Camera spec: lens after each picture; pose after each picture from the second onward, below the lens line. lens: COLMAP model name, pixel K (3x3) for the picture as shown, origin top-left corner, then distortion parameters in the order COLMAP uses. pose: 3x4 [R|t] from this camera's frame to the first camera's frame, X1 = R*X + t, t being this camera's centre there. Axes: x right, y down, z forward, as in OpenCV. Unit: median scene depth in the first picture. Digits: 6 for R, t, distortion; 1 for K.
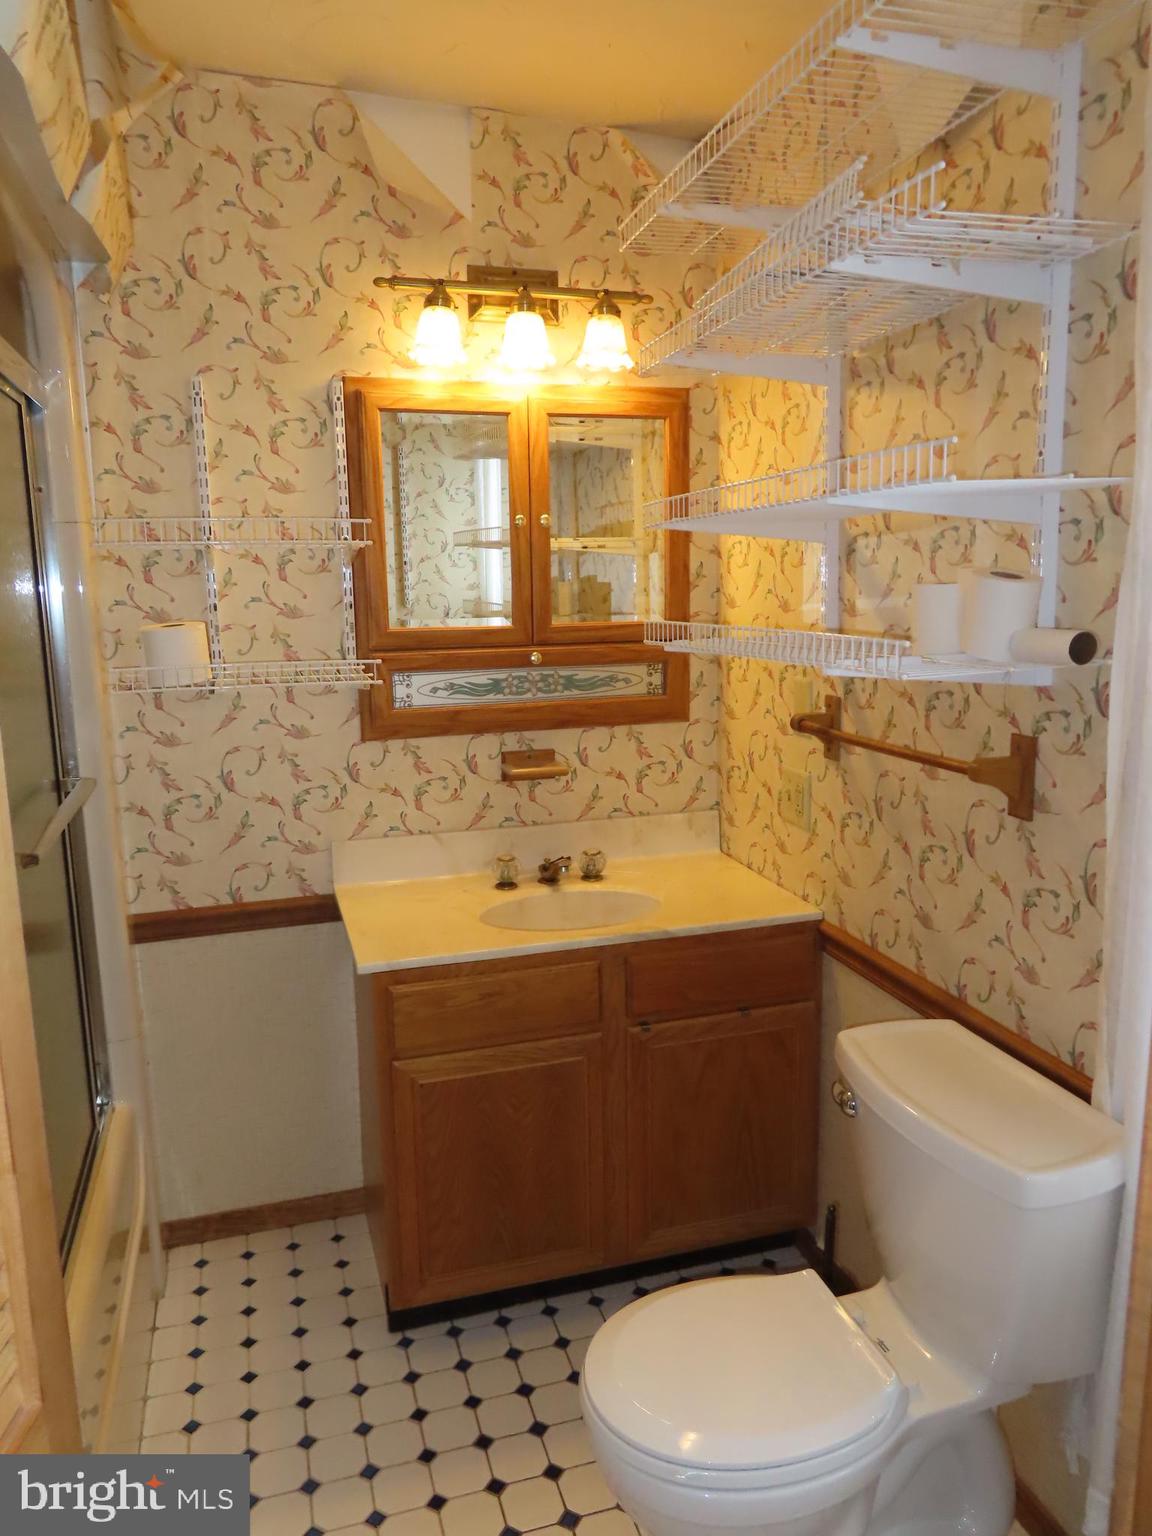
lens RADIAL K [[1098.0, 0, 576.0], [0, 1098.0, 768.0], [0, 0, 1]] dist [-0.011552, 0.007905]
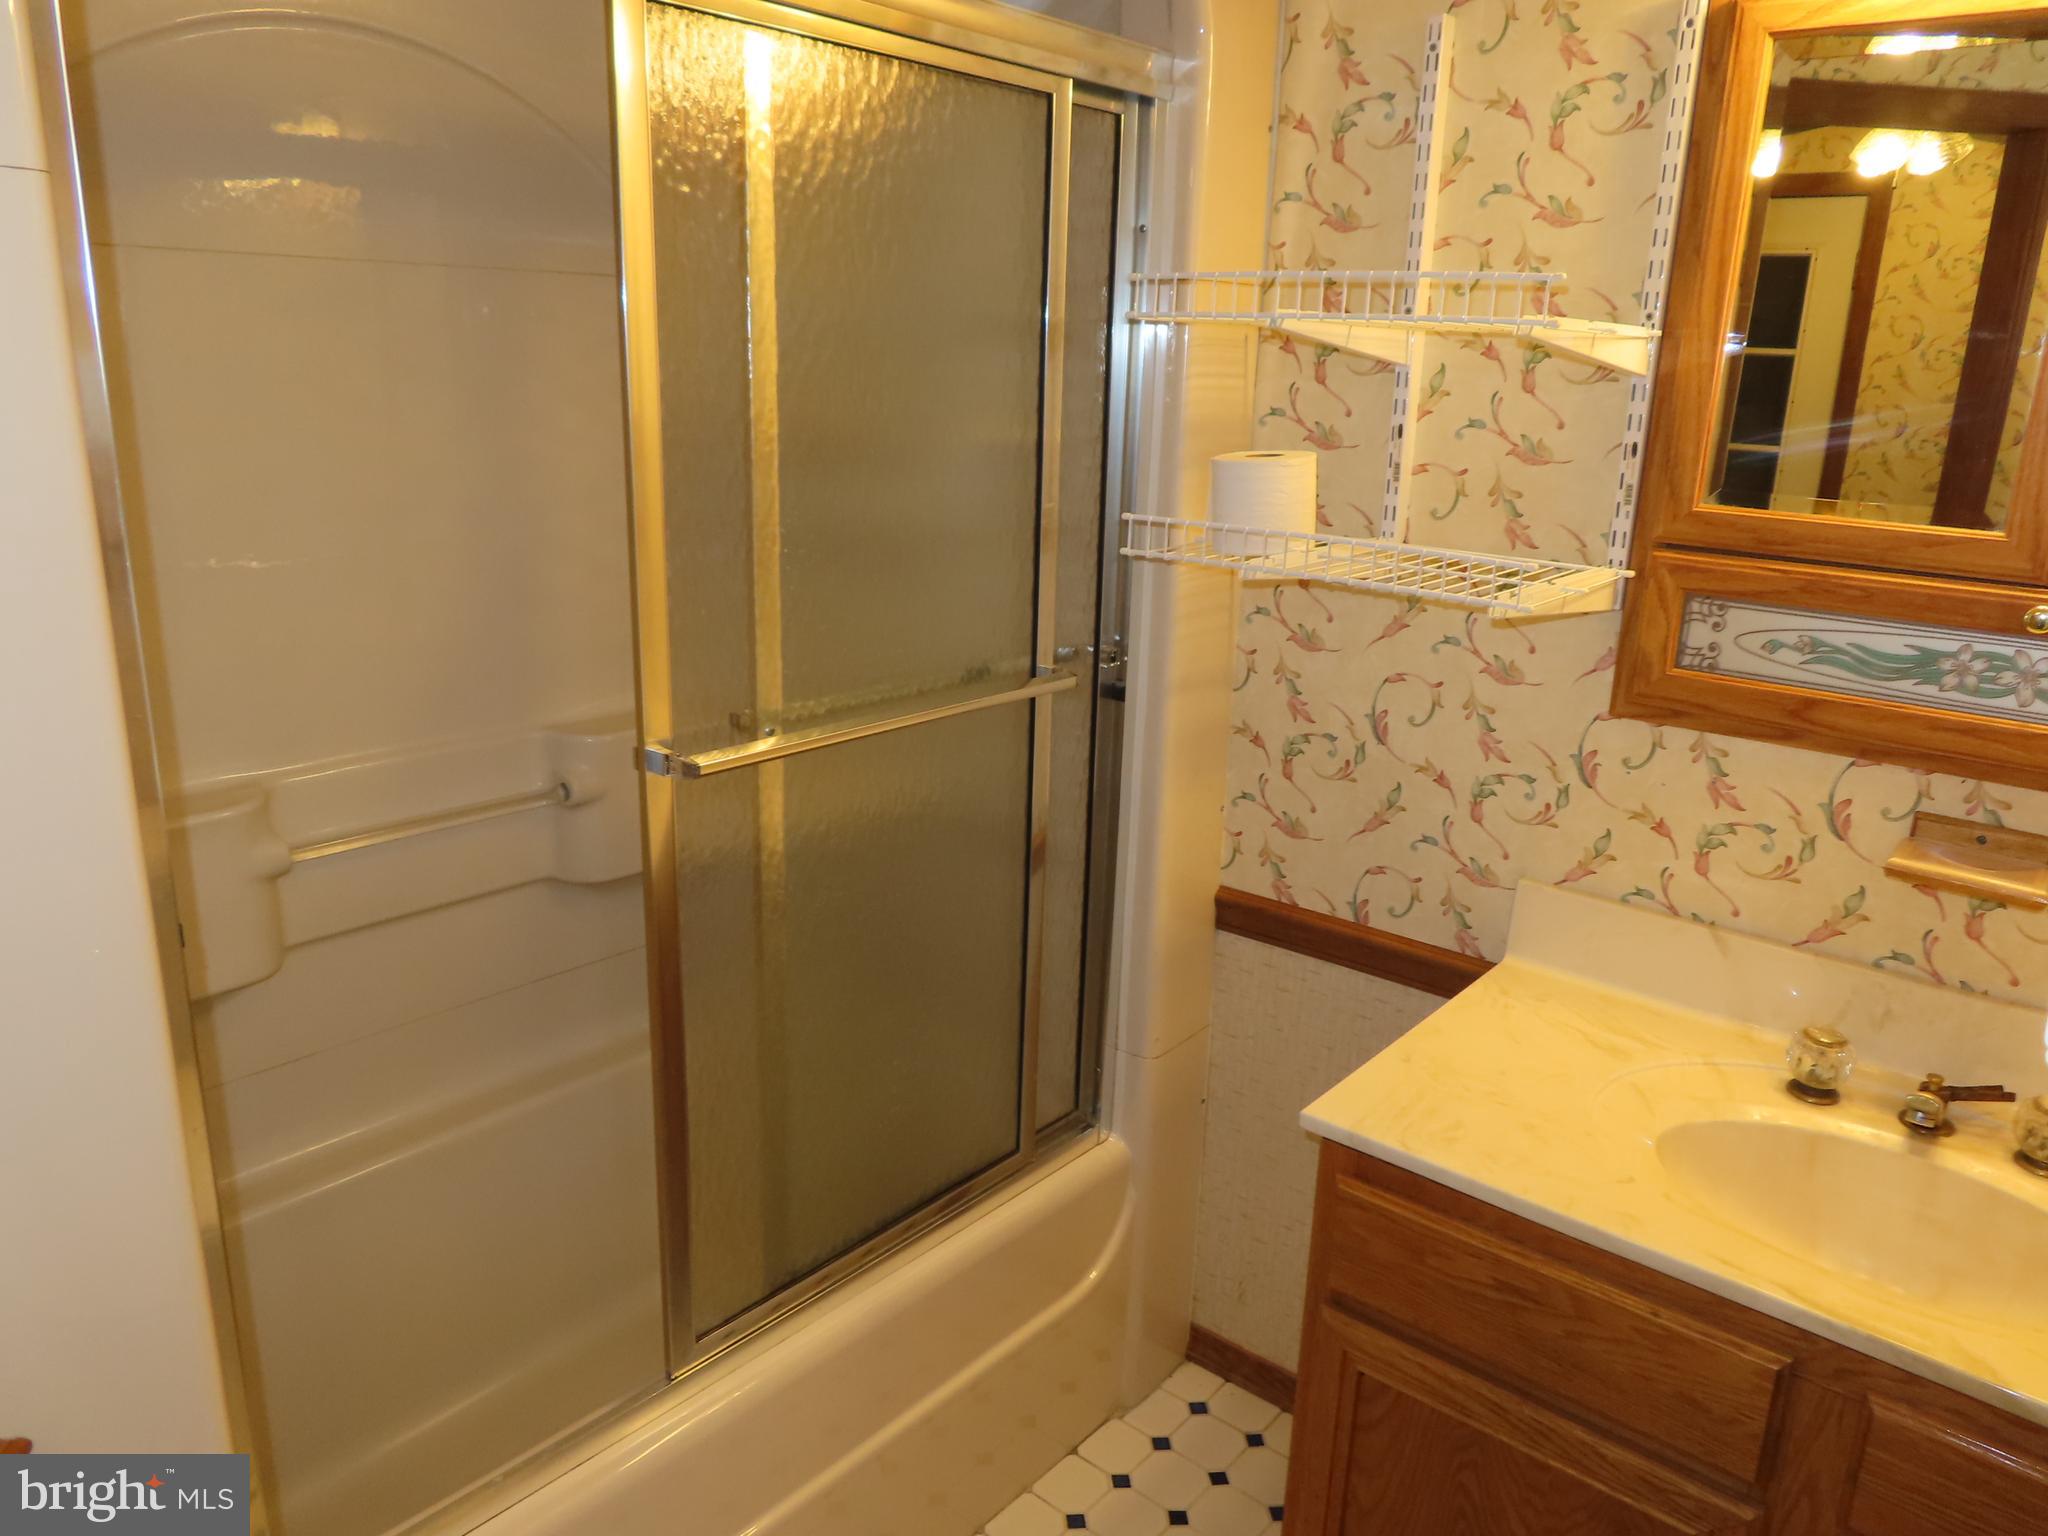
lens RADIAL K [[1464.0, 0, 1025.9], [0, 1464.0, 763.4], [0, 0, 1]] dist [-0.011552, 0.007905]
pose [[0.544183, 0.263420, -0.796539, 0.218329], [-0.188748, 0.963530, 0.189695, -0.083347], [0.817459, 0.047117, 0.574056, 0.385729]]
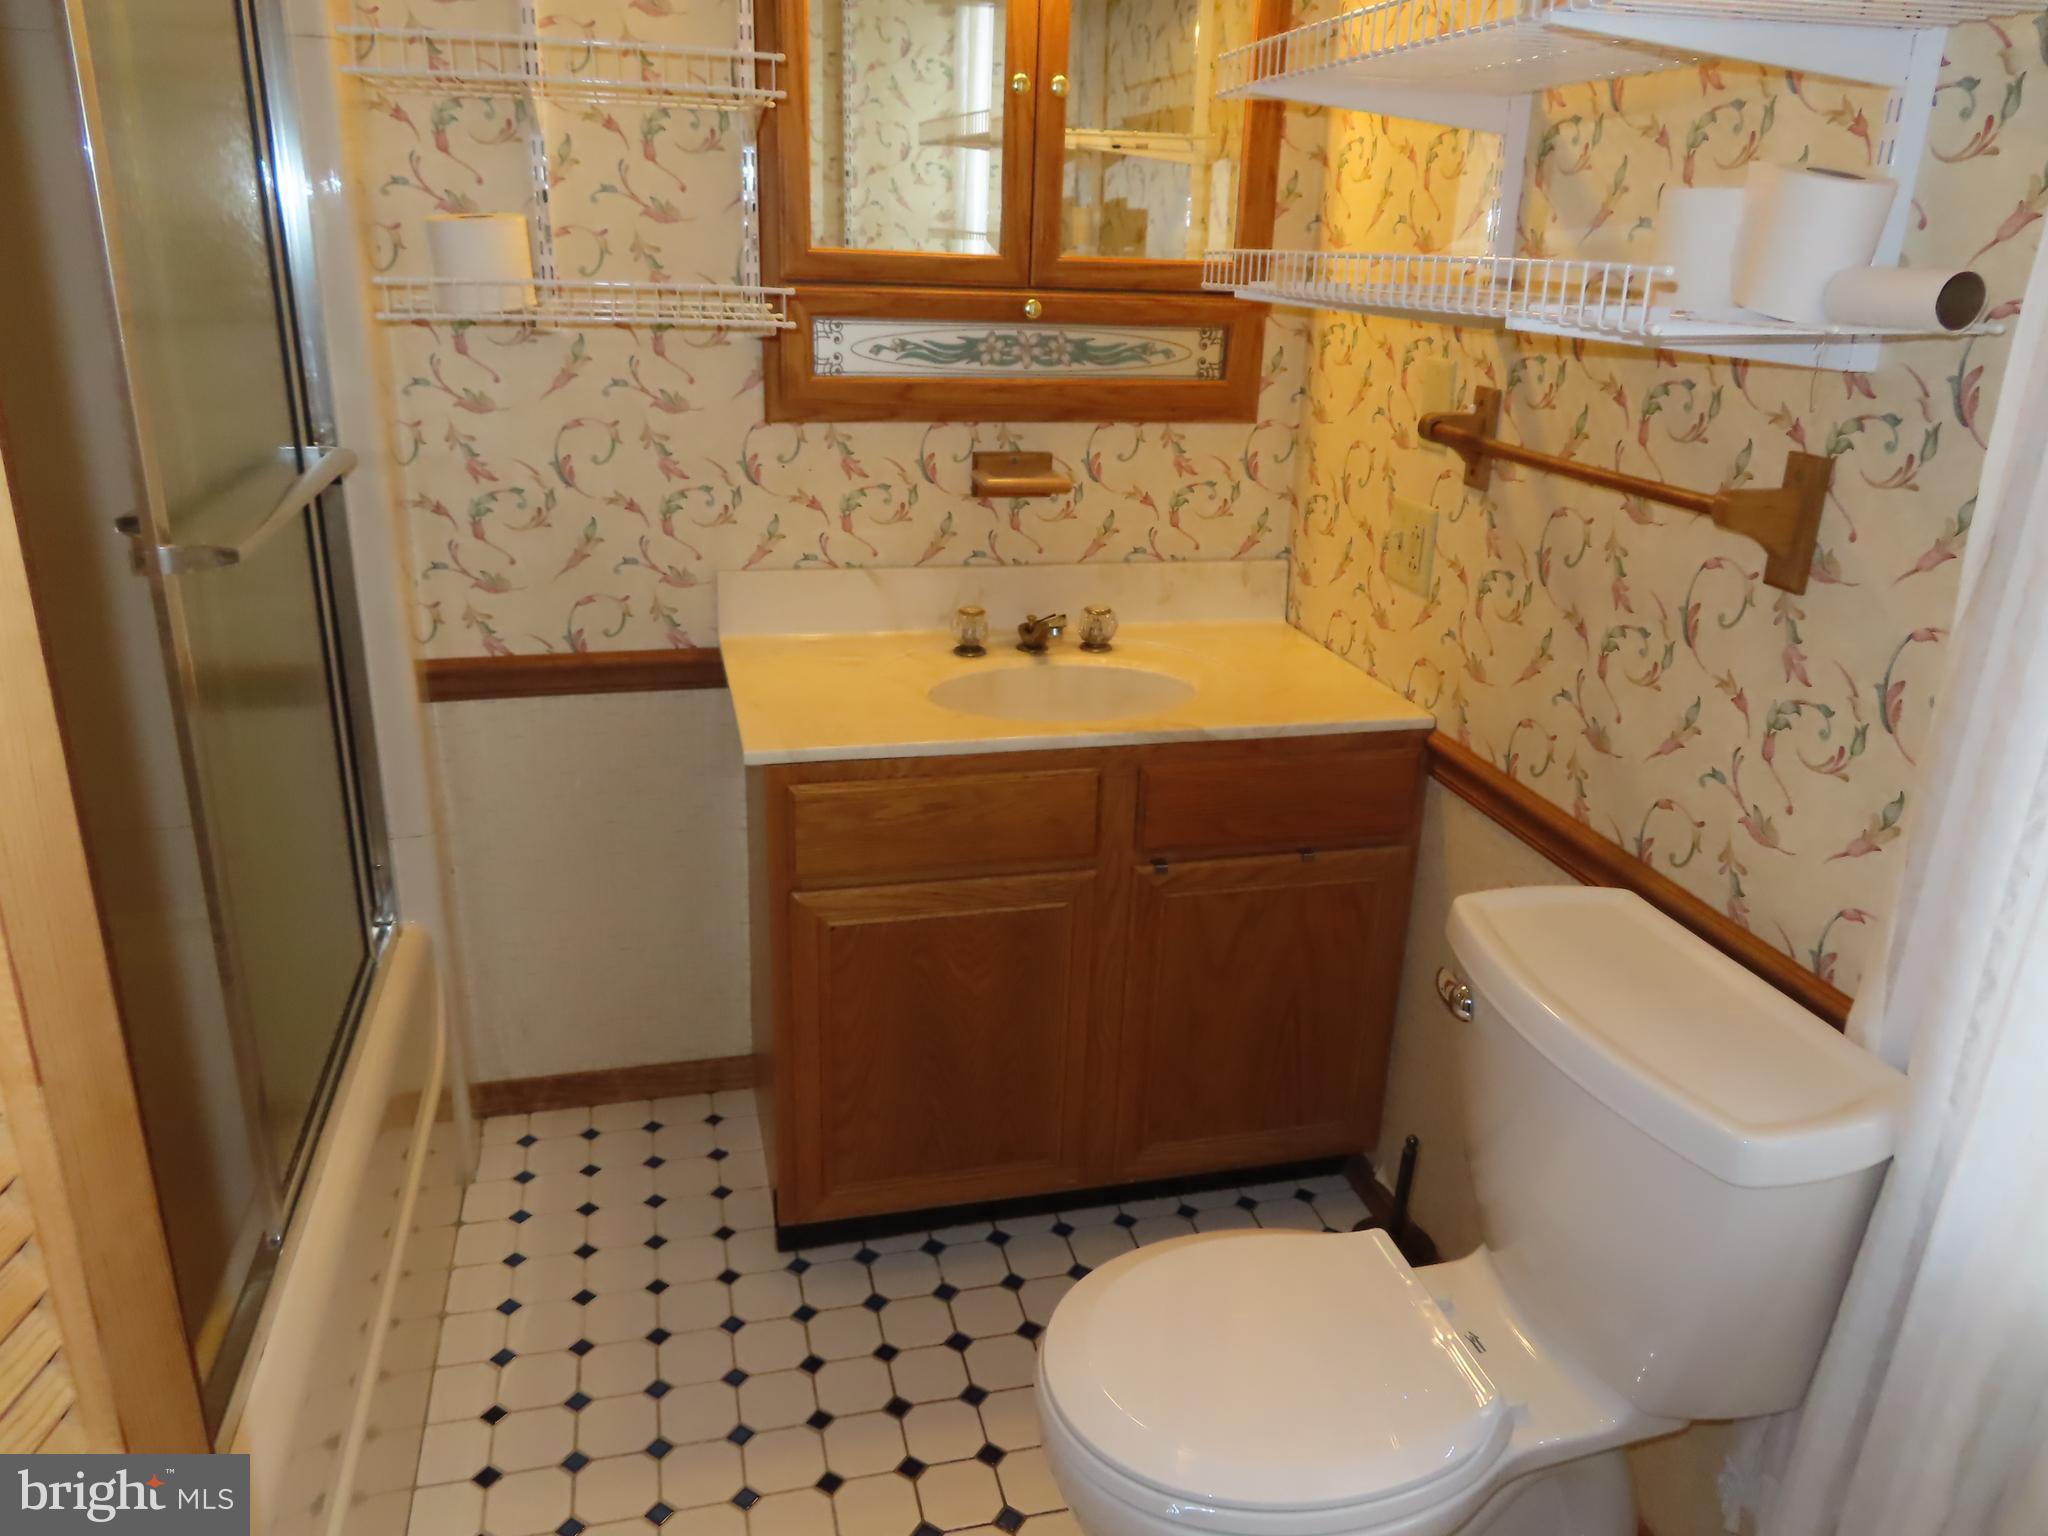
lens RADIAL K [[1464.0, 0, 1025.9], [0, 1464.0, 763.4], [0, 0, 1]] dist [-0.011552, 0.007905]
pose [[0.997749, 0.063150, -0.022541, -0.003723], [-0.058314, 0.983158, 0.173205, 0.016694], [0.033100, -0.171501, 0.984628, 0.095501]]
